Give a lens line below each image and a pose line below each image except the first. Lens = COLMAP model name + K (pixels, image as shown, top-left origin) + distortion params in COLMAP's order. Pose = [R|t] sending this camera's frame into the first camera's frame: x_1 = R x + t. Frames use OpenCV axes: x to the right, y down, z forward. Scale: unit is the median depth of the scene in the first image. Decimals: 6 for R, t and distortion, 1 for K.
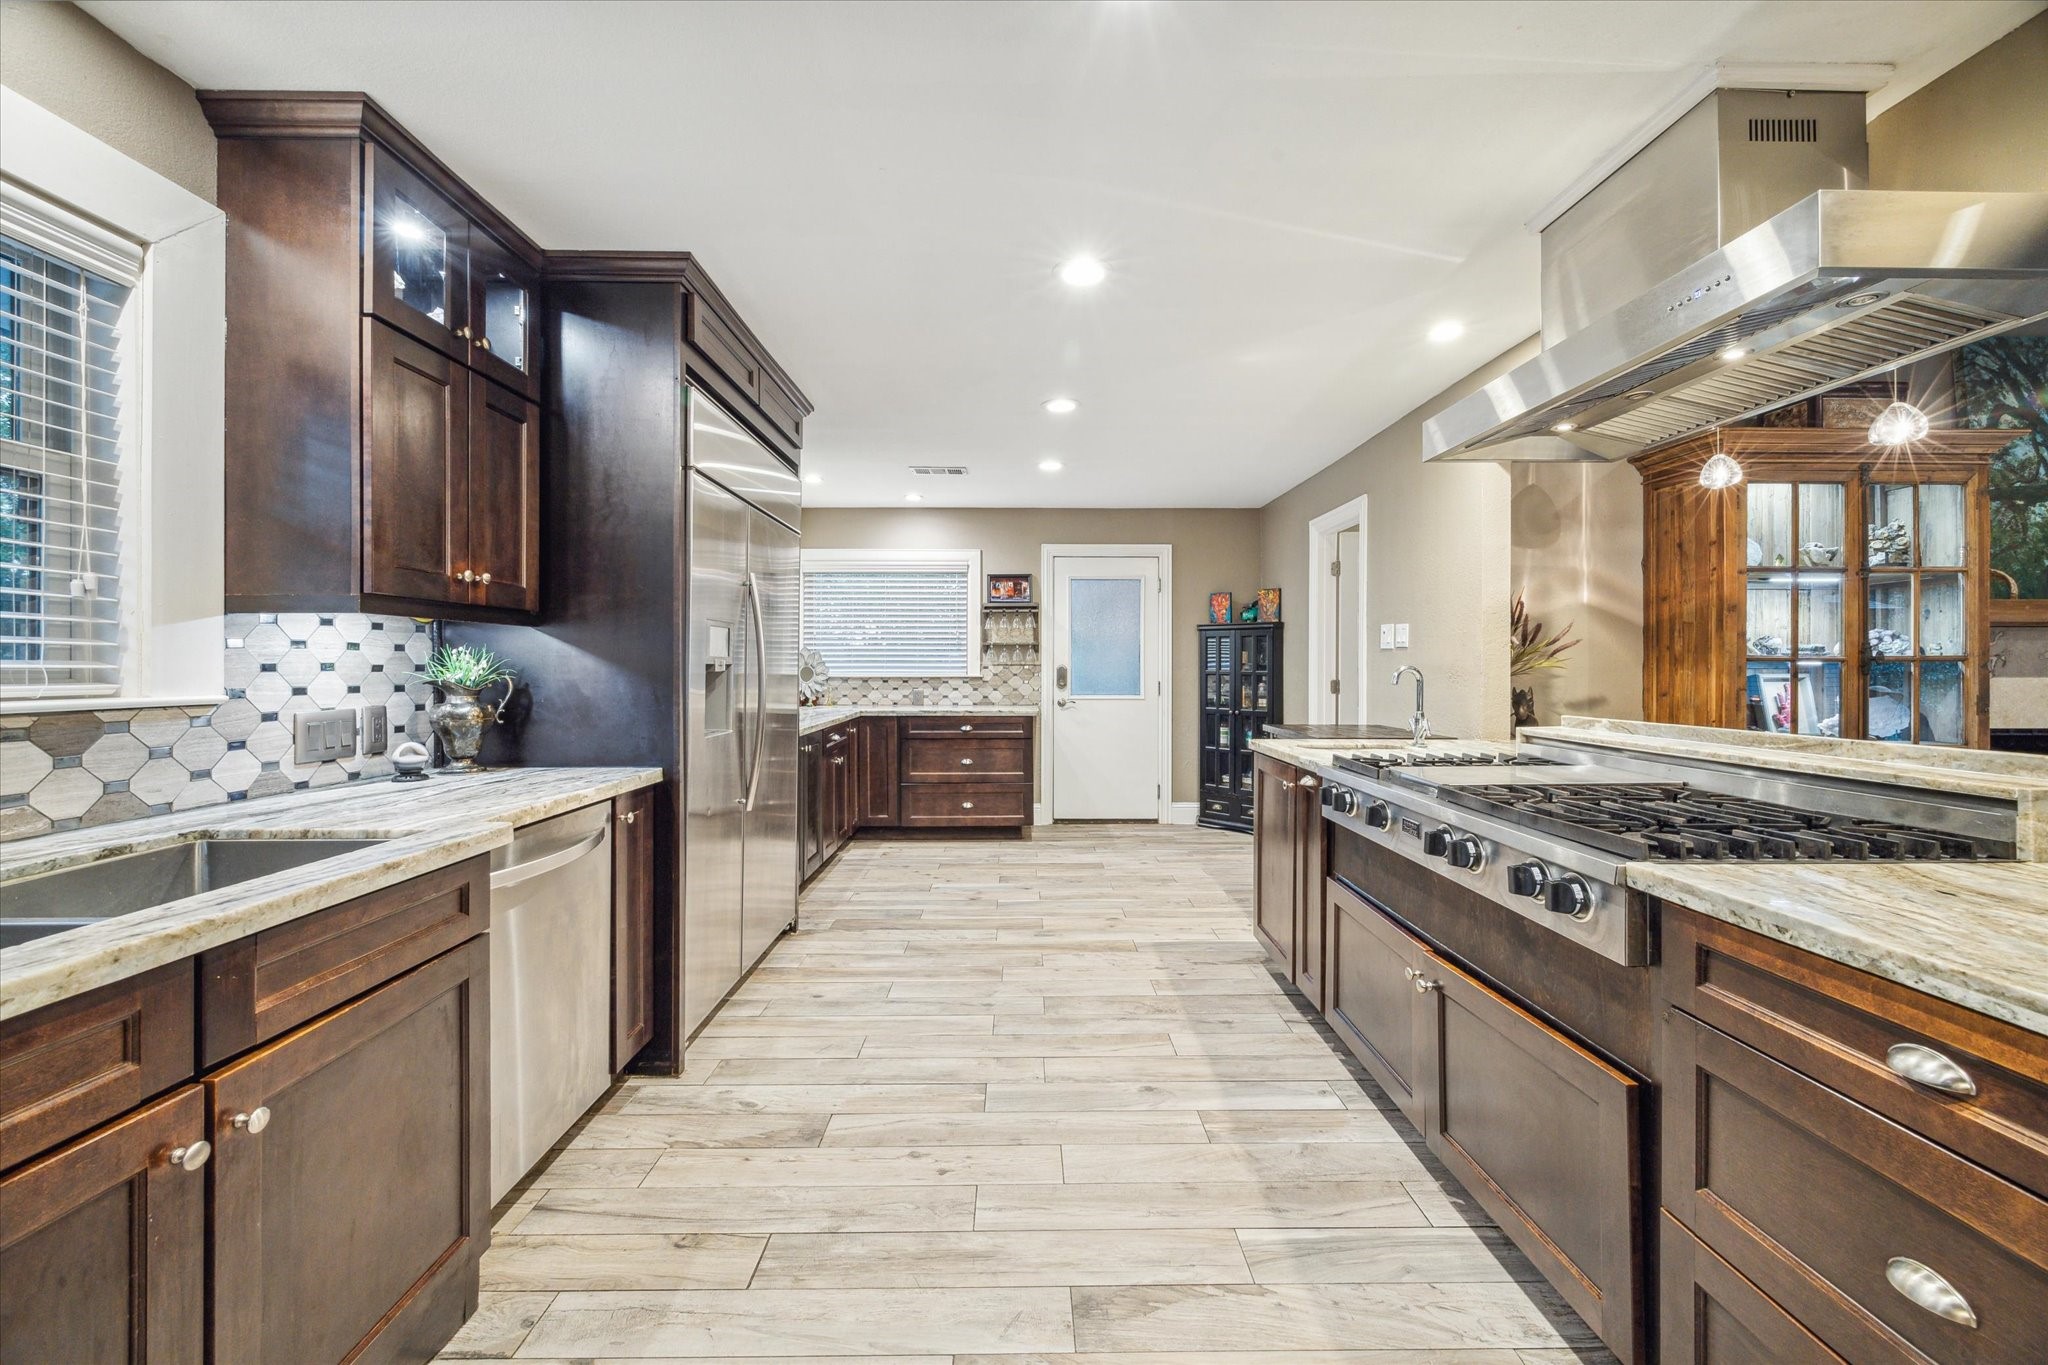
lens RADIAL K [[785.3, 0, 1031.1], [0, 785.3, 661.6], [0, 0, 1]] dist [-0.000971, -0.000060]
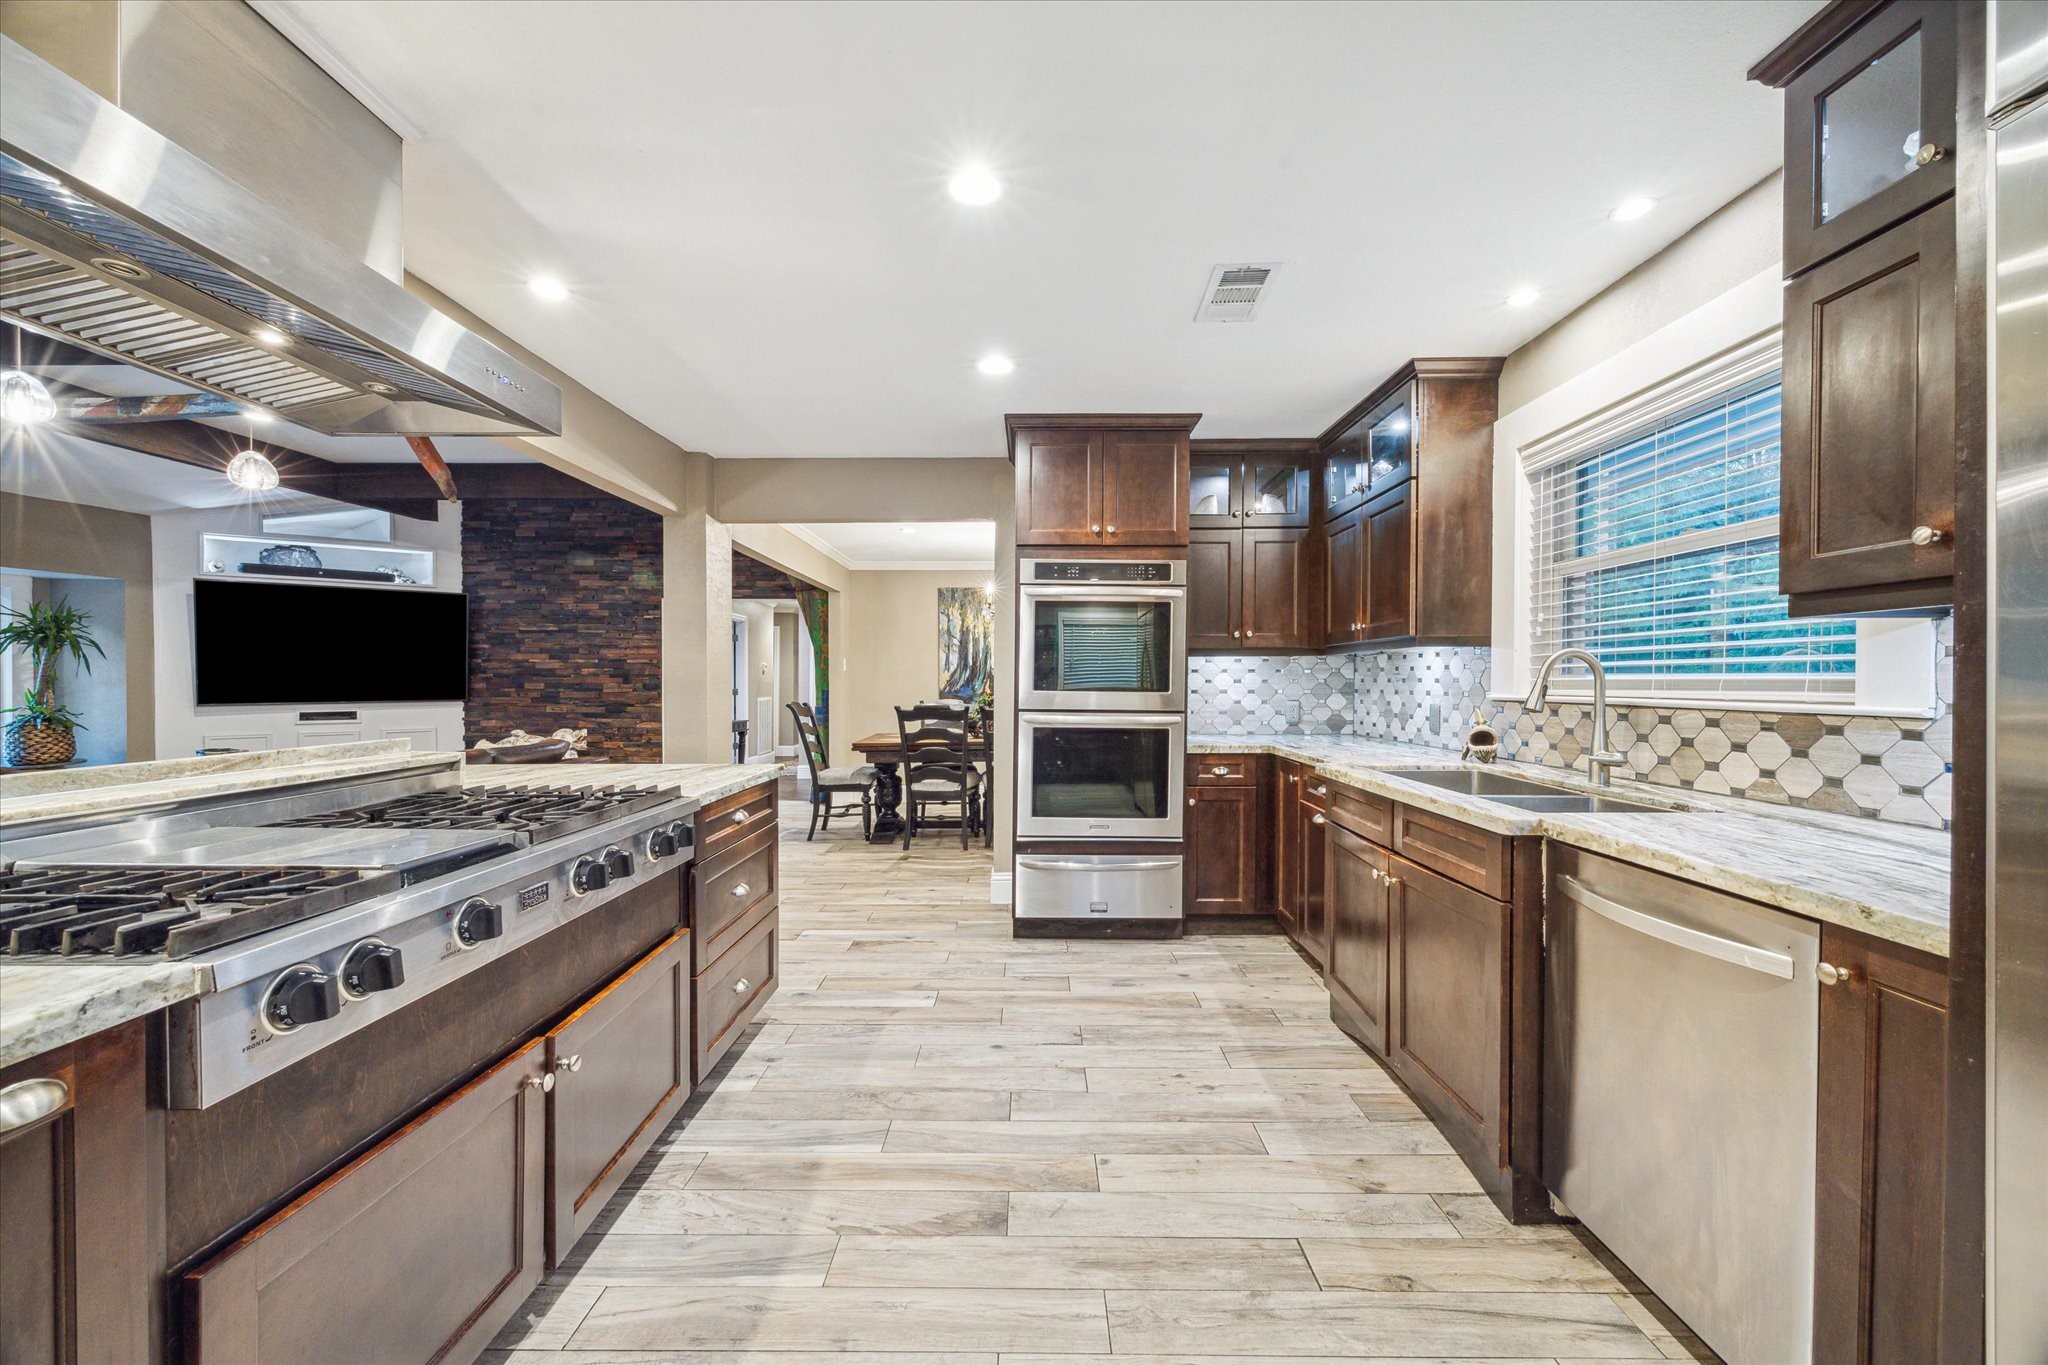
lens RADIAL K [[786.1, 0, 1026.8], [0, 786.1, 687.9], [0, 0, 1]] dist [-0.000930, 0.000124]
pose [[-0.999760, 0.001697, 0.021825, -0.003248], [0.001810, 0.999985, 0.005158, 0.009148], [-0.021816, 0.005196, -0.999749, 1.541668]]
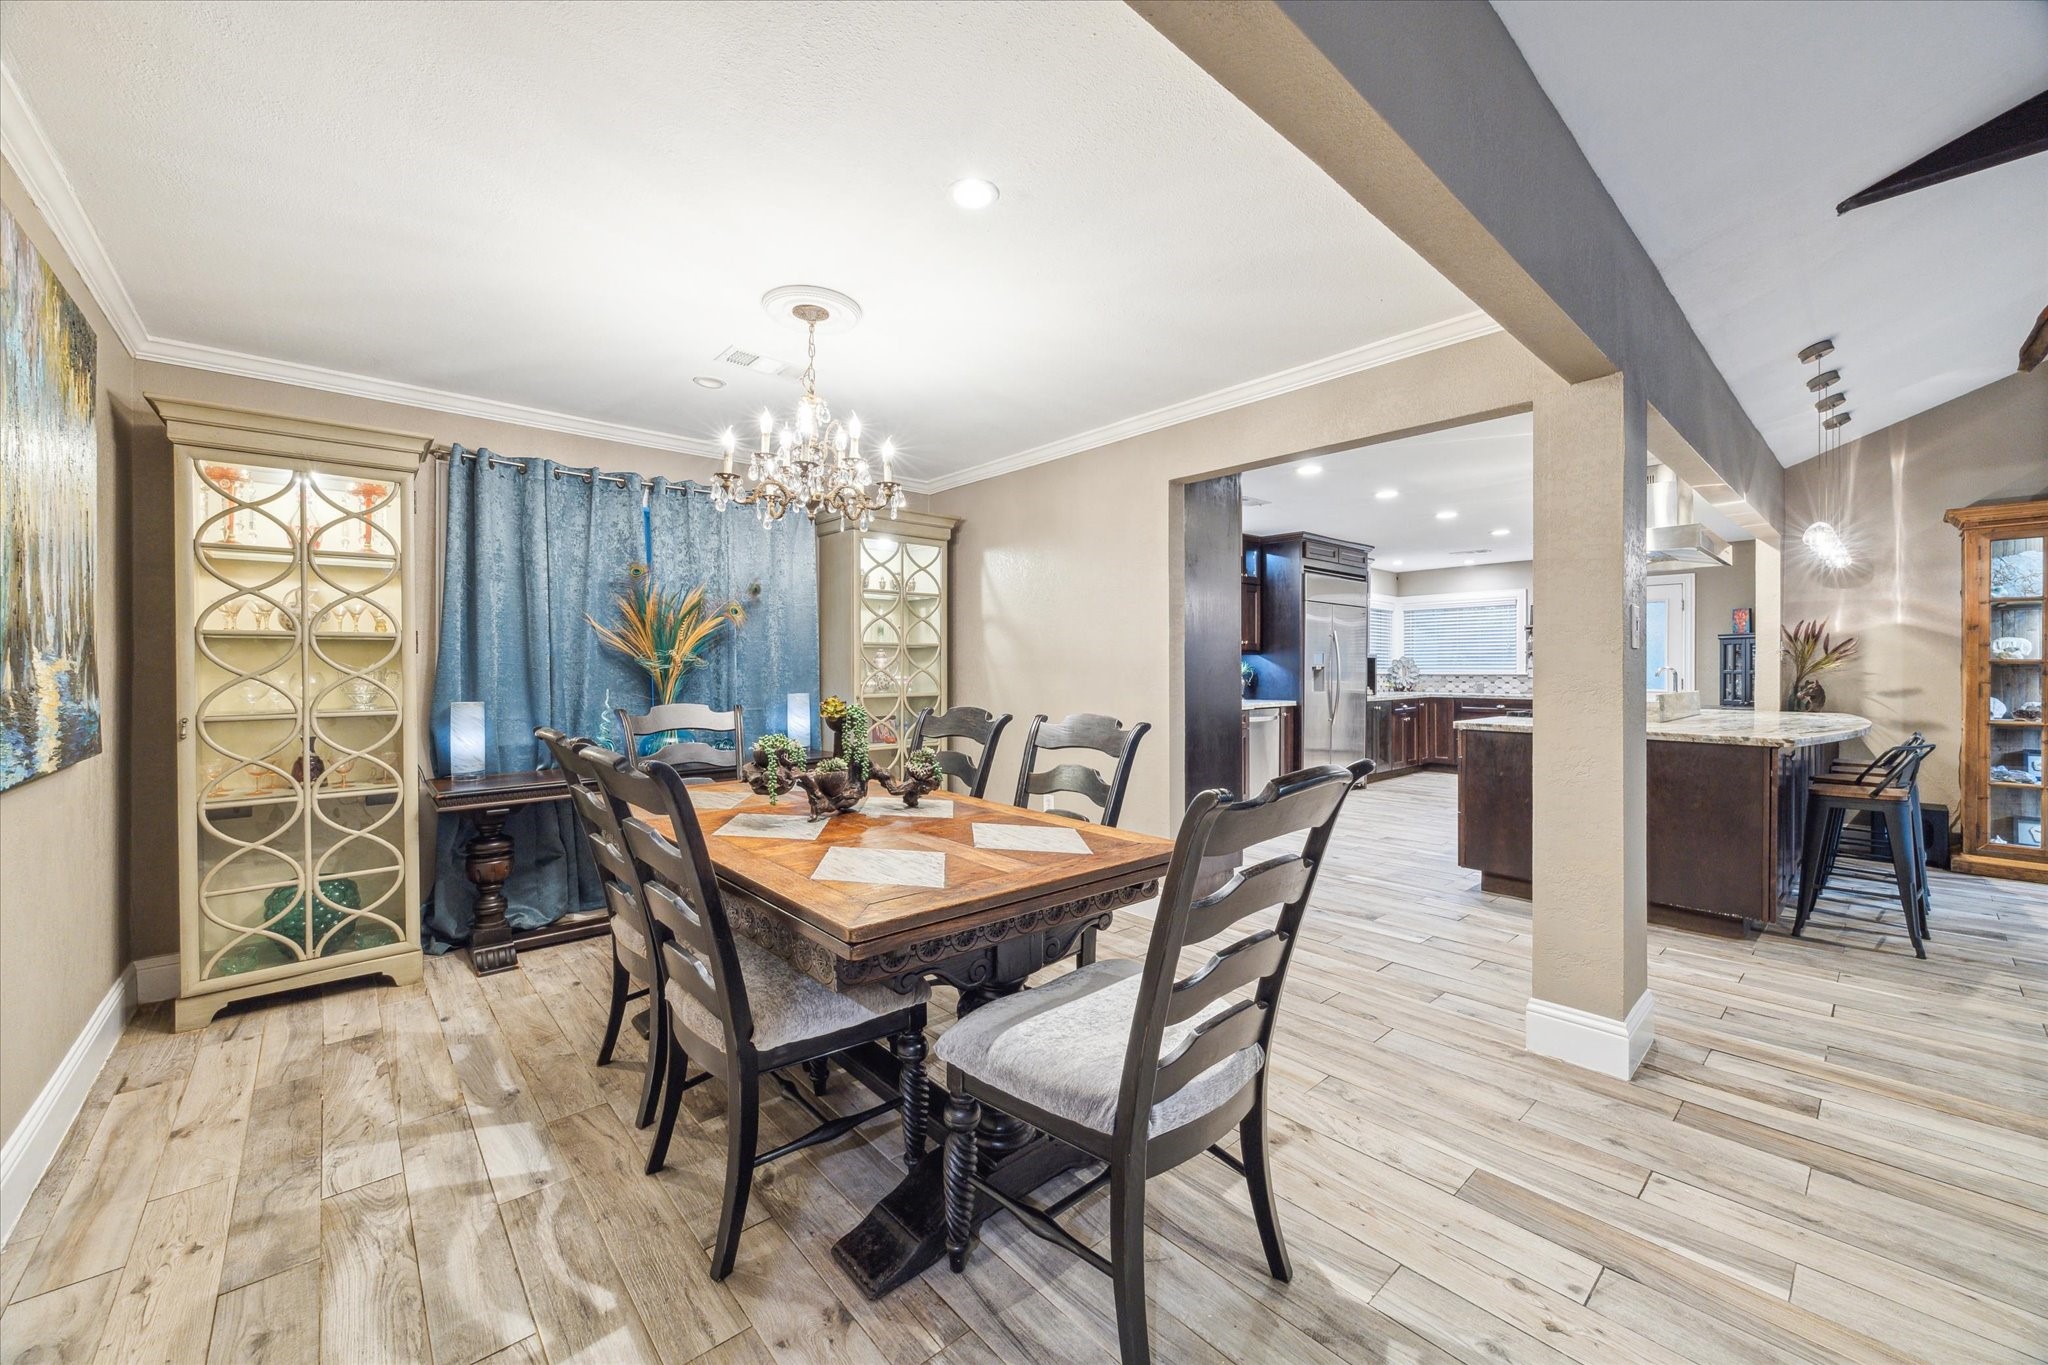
lens RADIAL K [[789.3, 0, 1020.7], [0, 789.3, 675.1], [0, 0, 1]] dist [-0.001450, -0.000151]
pose [[0.654146, 0.006729, -0.756339, 1.160949], [0.004526, 0.999908, 0.012811, -0.008253], [0.756355, -0.011803, 0.654055, -1.831512]]
